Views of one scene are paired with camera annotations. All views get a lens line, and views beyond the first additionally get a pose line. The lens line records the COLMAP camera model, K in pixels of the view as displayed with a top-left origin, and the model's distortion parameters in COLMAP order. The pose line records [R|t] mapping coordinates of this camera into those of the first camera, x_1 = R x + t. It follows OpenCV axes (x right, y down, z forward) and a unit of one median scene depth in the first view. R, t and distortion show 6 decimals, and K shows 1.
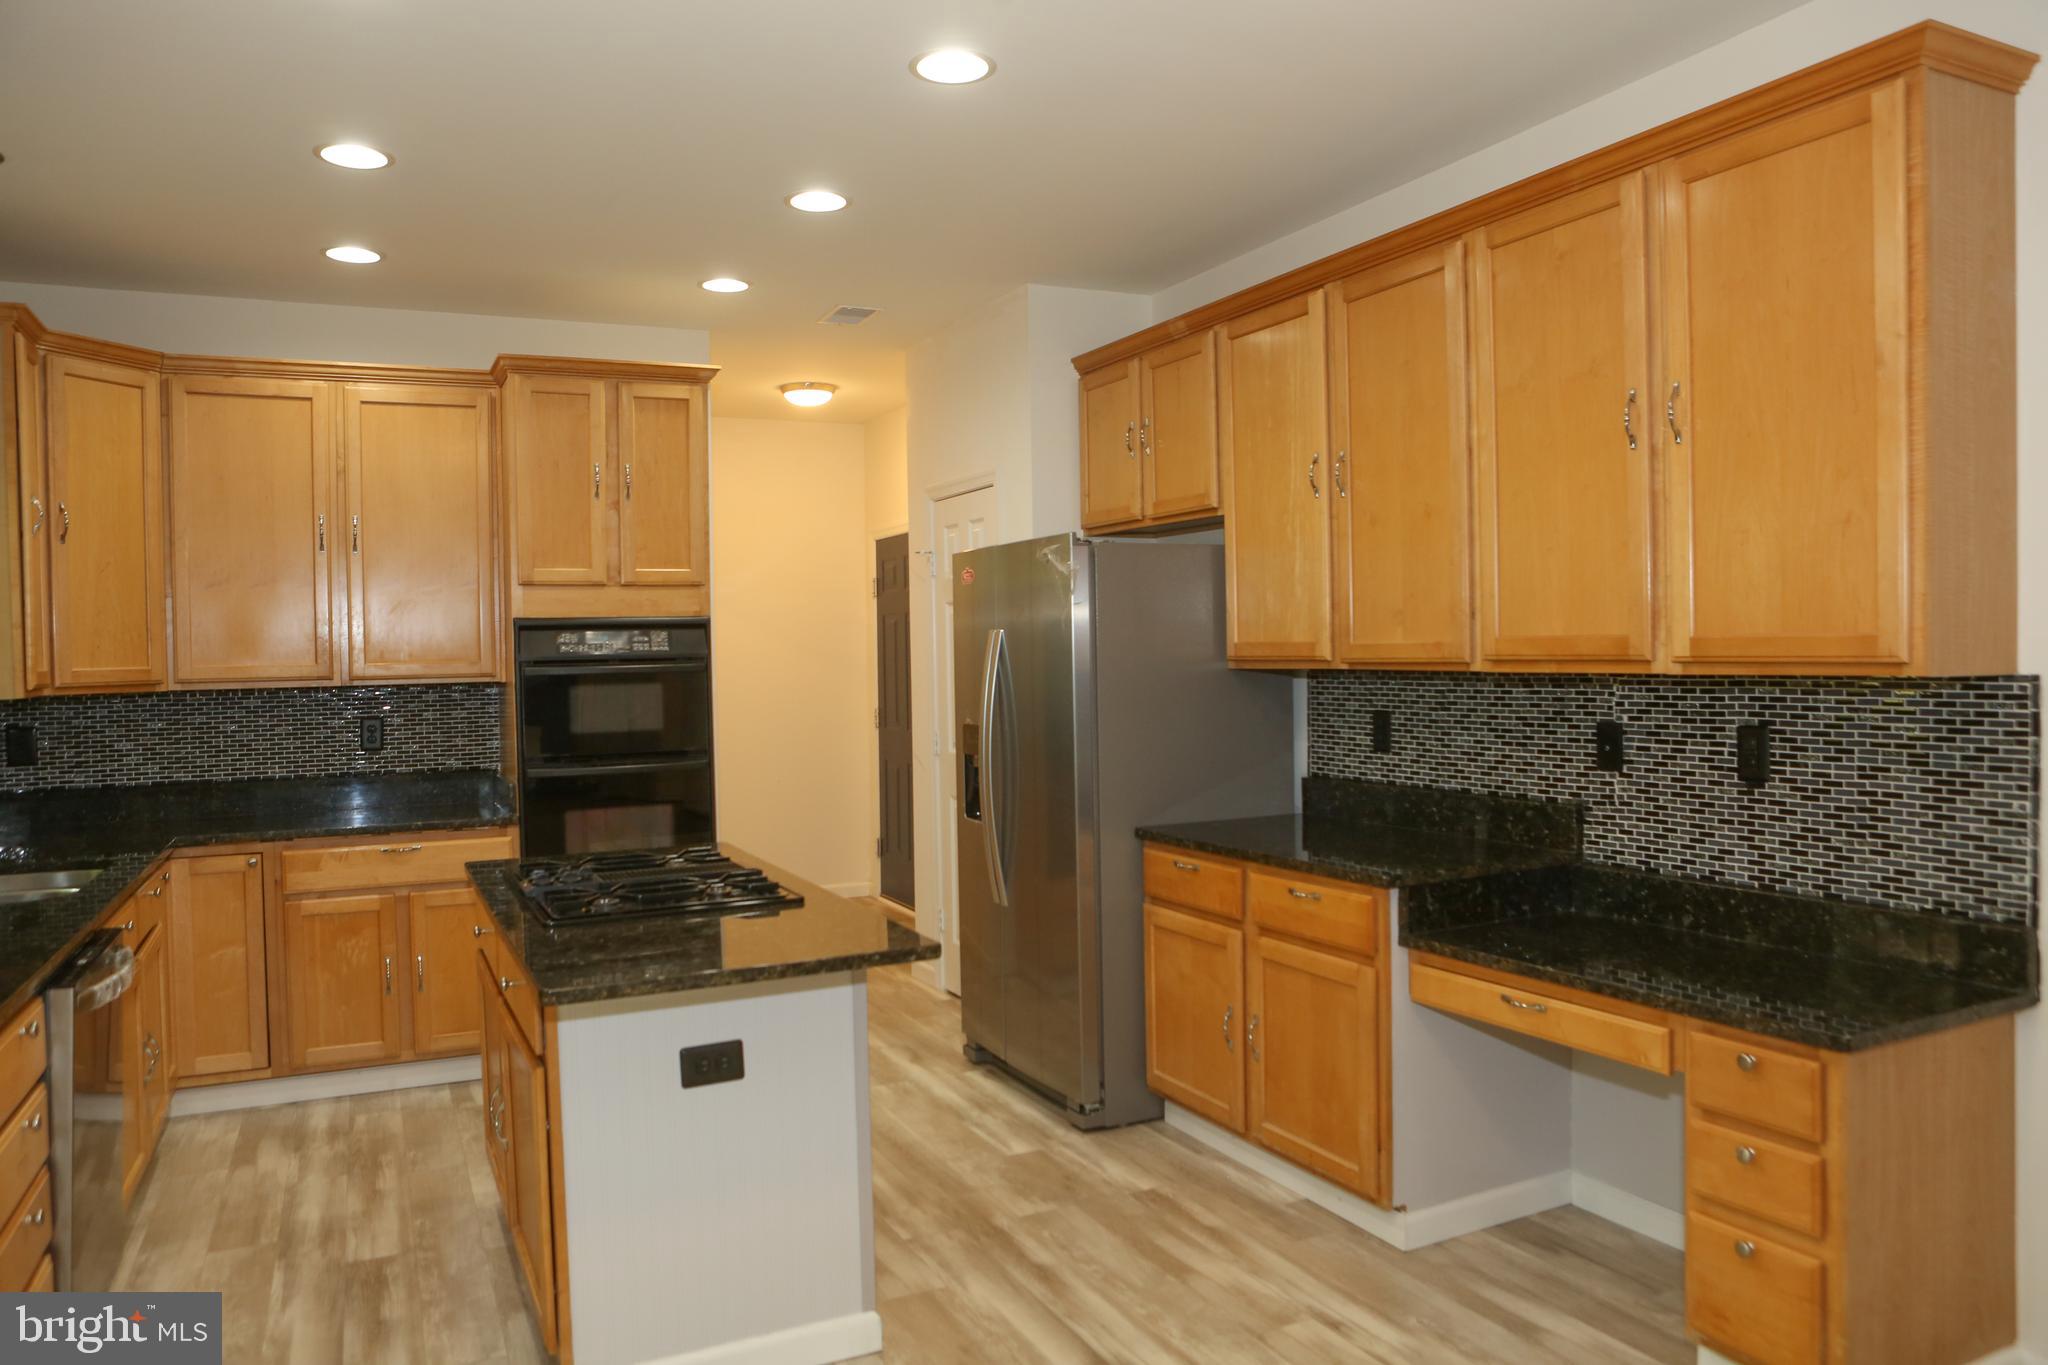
lens RADIAL K [[1408.8, 0, 1013.2], [0, 1408.8, 684.0], [0, 0, 1]] dist [-0.108468, 0.080220]
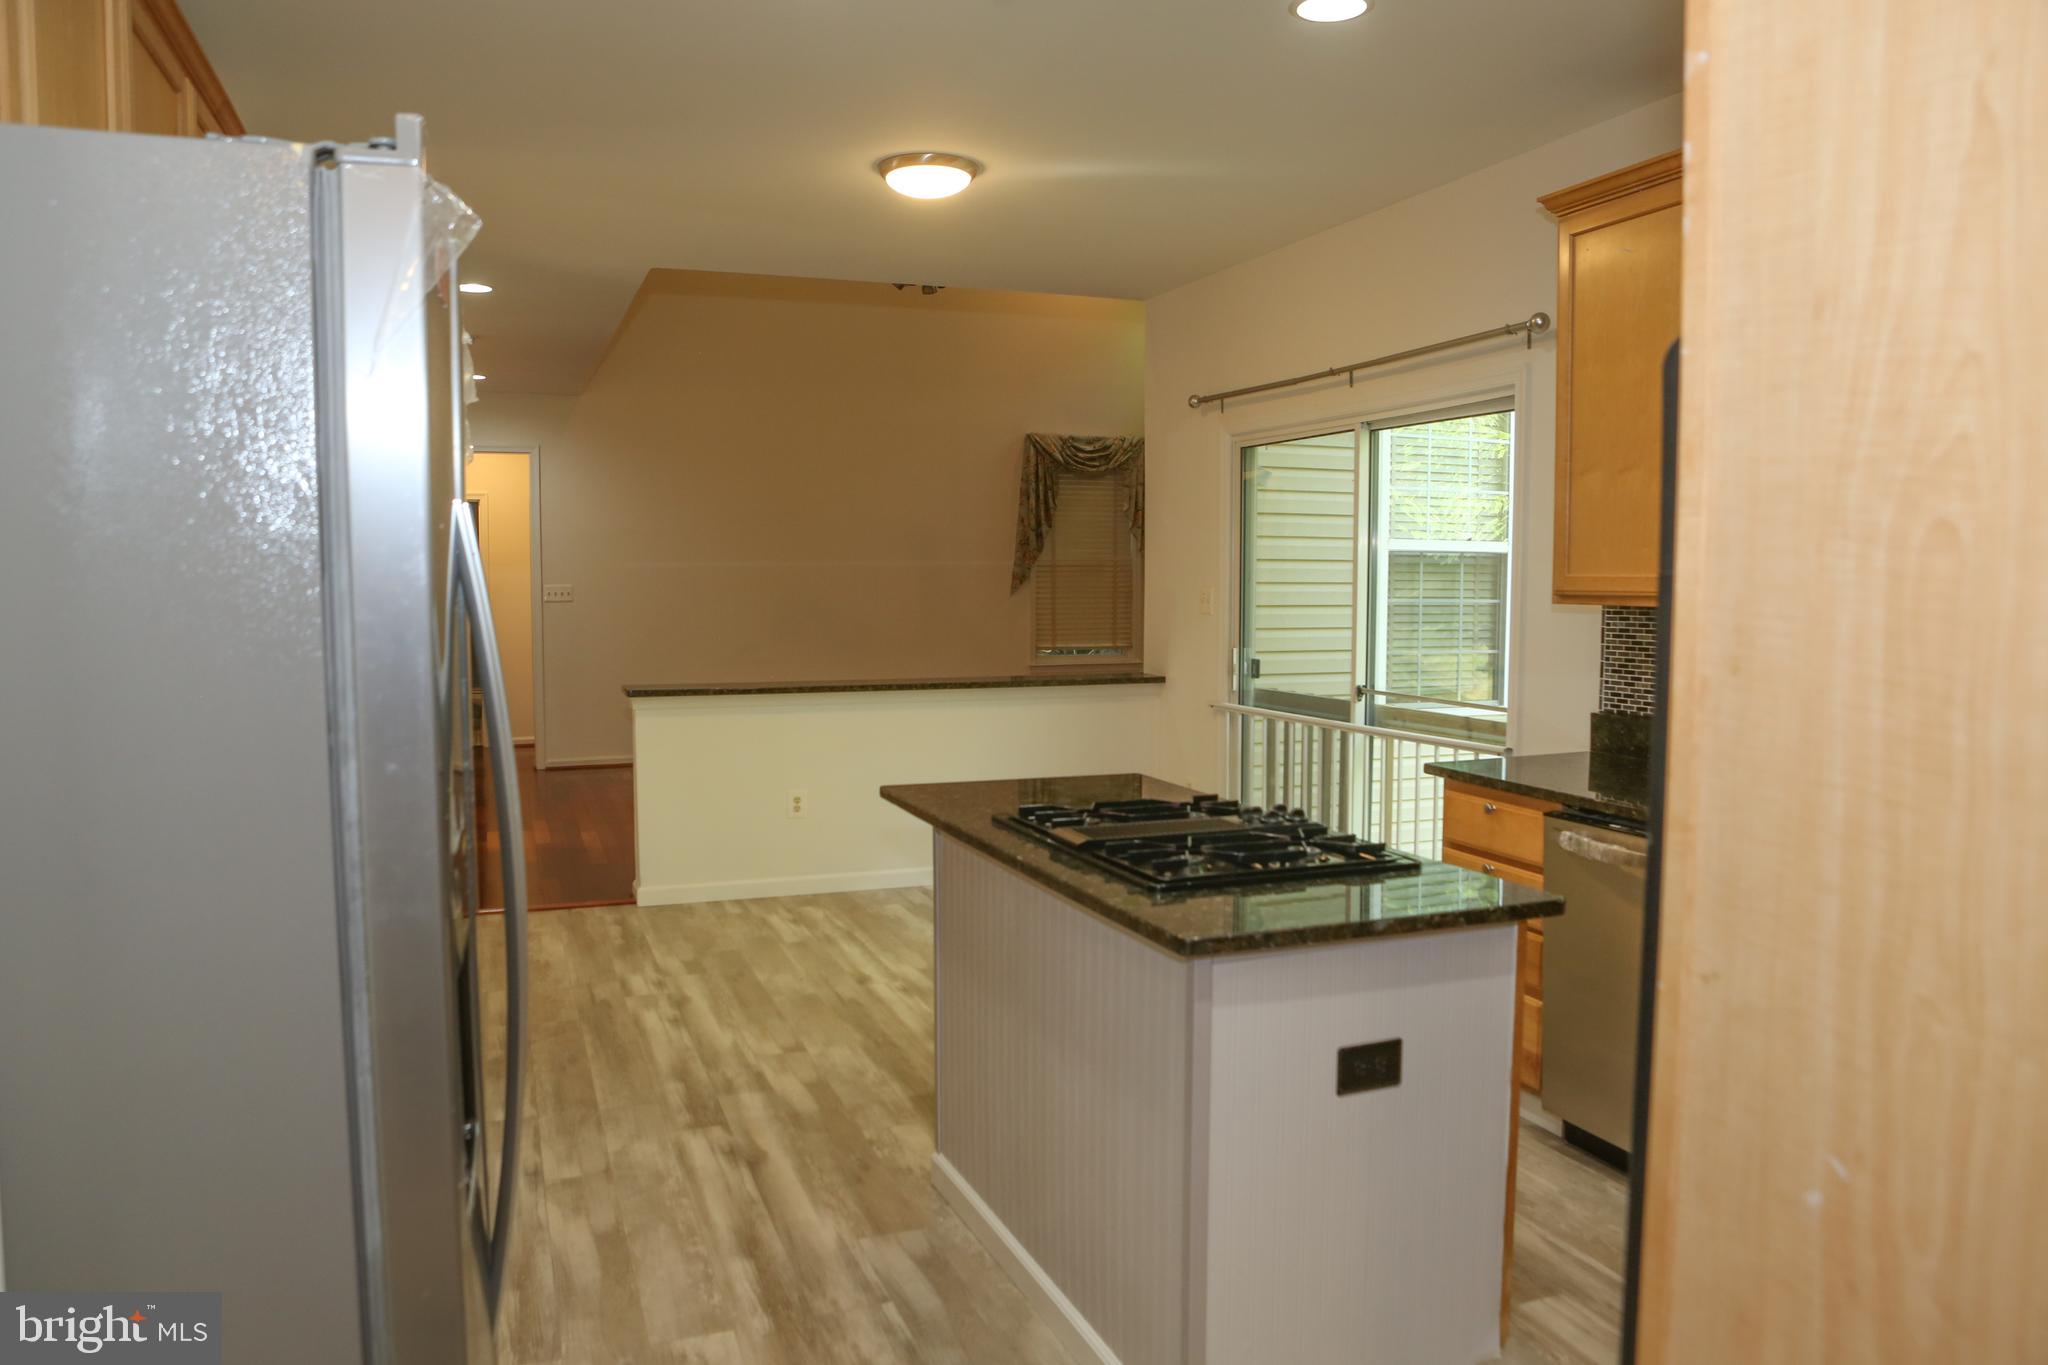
lens RADIAL K [[1408.8, 0, 1018.0], [0, 1408.8, 674.4], [0, 0, 1]] dist [-0.108468, 0.080220]
pose [[-0.997016, 0.012086, 0.076243, -0.200449], [0.019662, 0.994851, 0.099421, -0.037744], [-0.074648, 0.100623, -0.992120, 1.615330]]
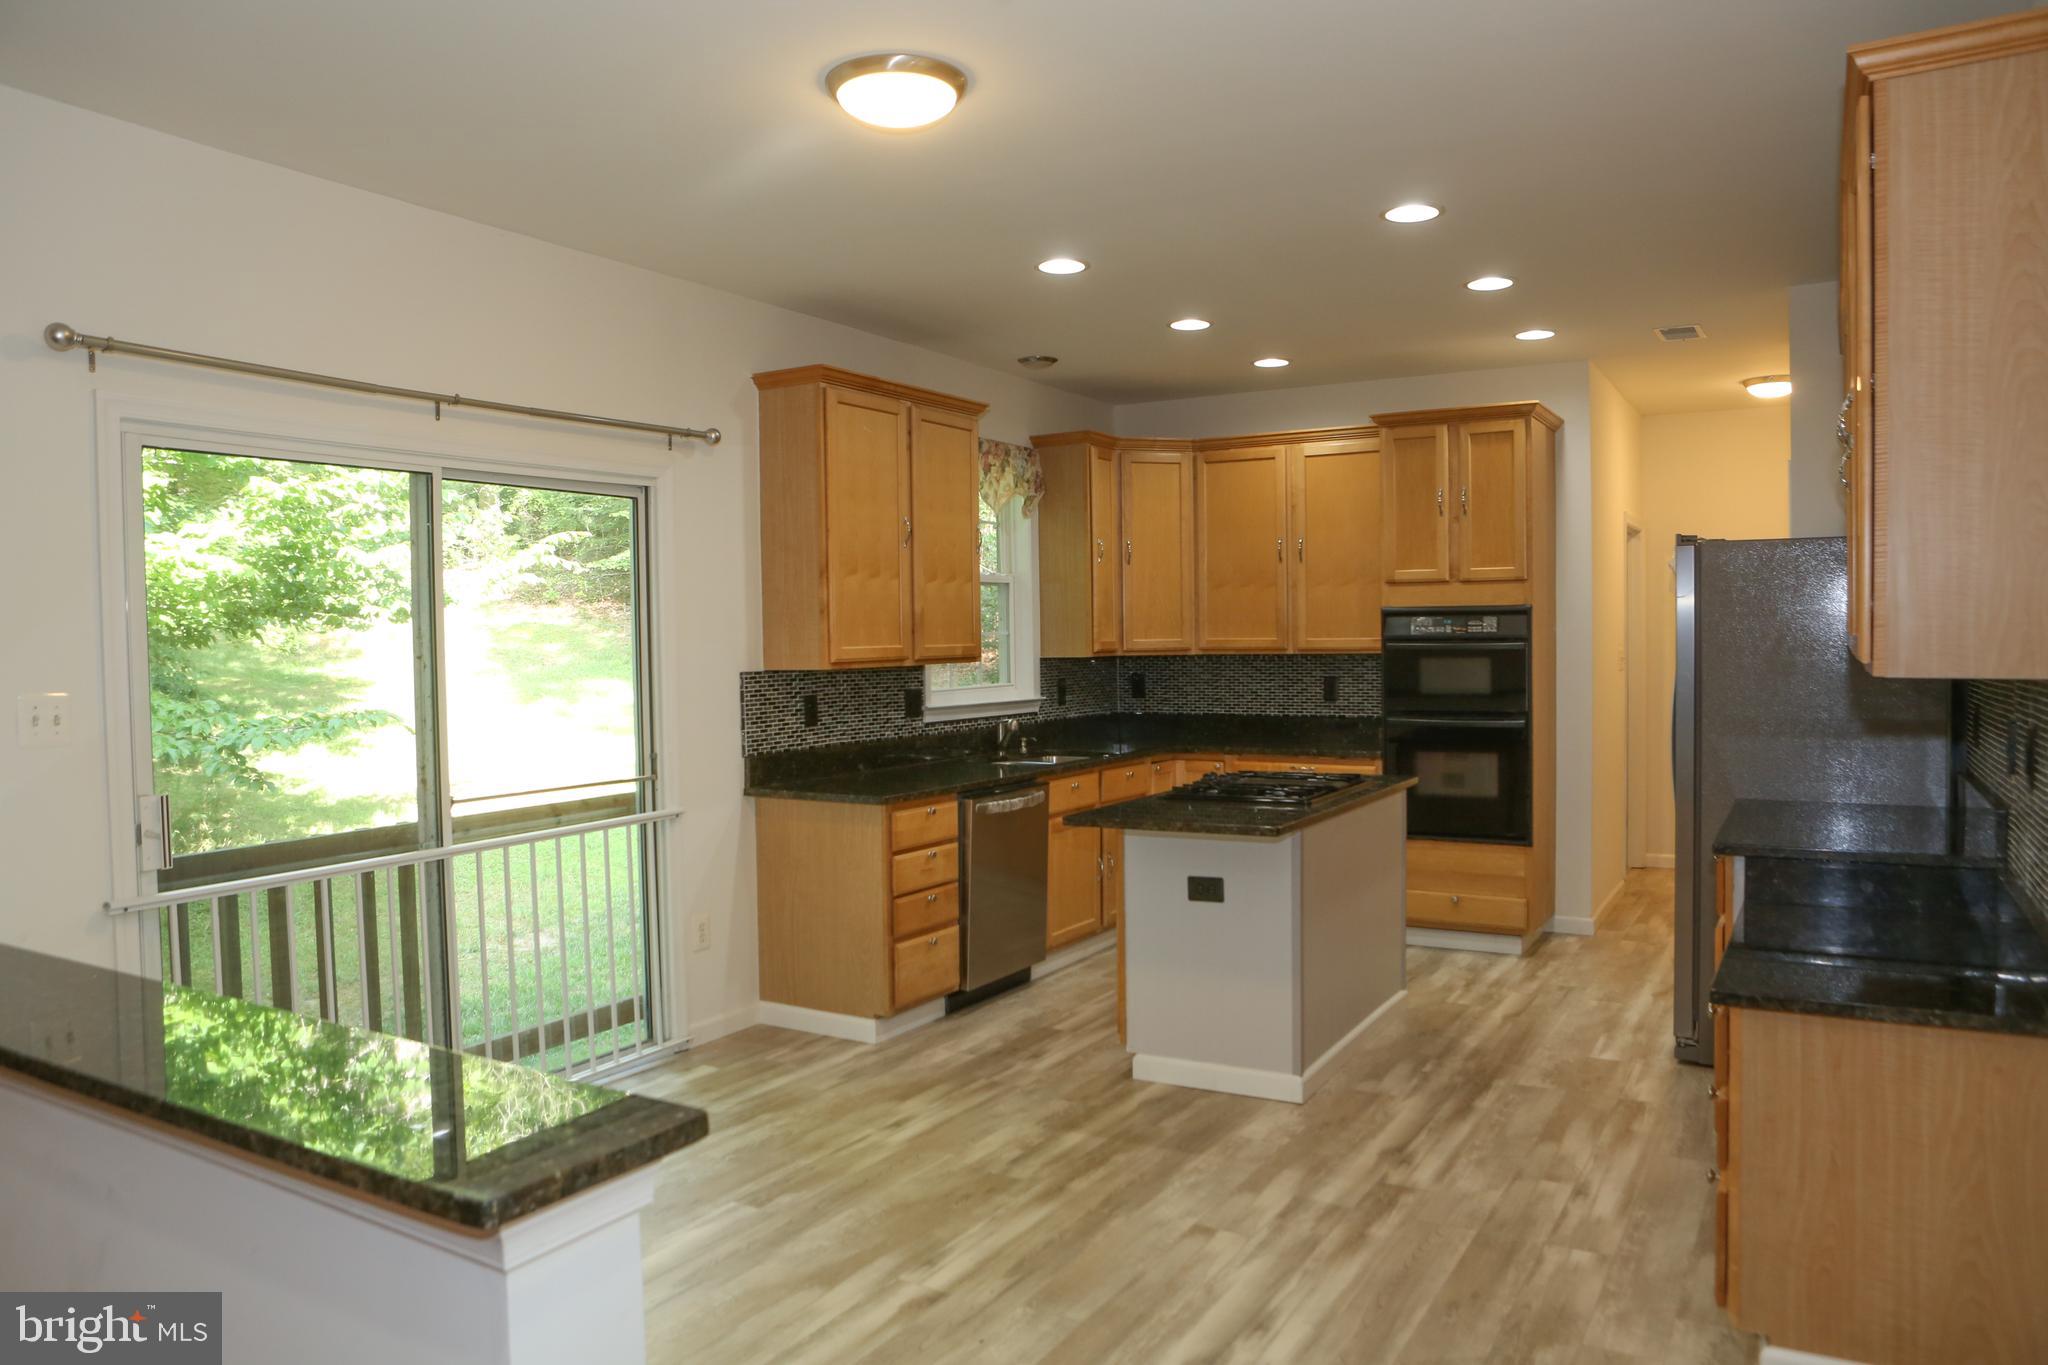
lens RADIAL K [[1408.8, 0, 1011.6], [0, 1408.8, 679.6], [0, 0, 1]] dist [-0.108468, 0.080220]
pose [[0.551141, 0.037553, -0.833567, 0.754345], [-0.018474, 0.999291, 0.032804, -0.018606], [0.834208, -0.002681, 0.551444, -0.078086]]
